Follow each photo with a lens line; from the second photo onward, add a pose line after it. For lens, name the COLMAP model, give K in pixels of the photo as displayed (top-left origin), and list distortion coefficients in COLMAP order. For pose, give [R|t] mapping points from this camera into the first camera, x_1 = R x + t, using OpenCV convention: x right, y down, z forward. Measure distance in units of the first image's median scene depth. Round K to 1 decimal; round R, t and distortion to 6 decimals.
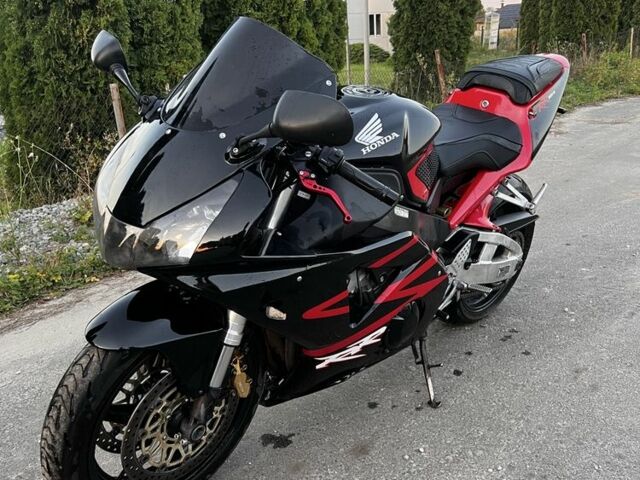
lens RADIAL K [[635.7, 0, 319.7], [0, 635.7, 241.4], [0, 0, 1]] dist [0.038128, 0.000000]
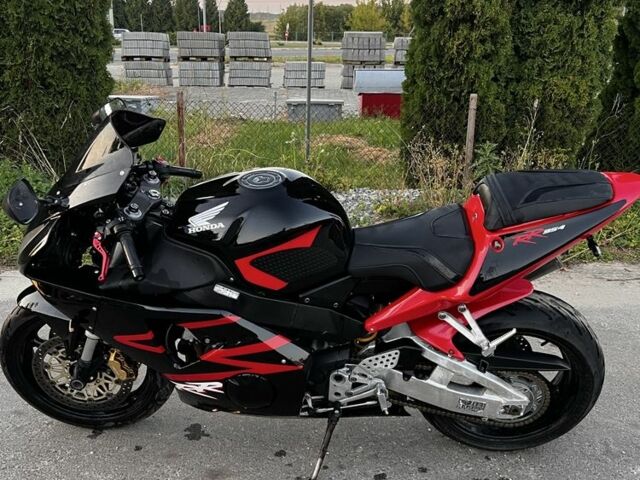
lens RADIAL K [[635.7, 0, 318.0], [0, 635.7, 239.2], [0, 0, 1]] dist [0.038128, 0.000000]
pose [[0.665889, 0.302387, -0.682022, 0.304484], [-0.277898, 0.948922, 0.149398, -0.108446], [0.692361, 0.090050, 0.715910, 0.095050]]
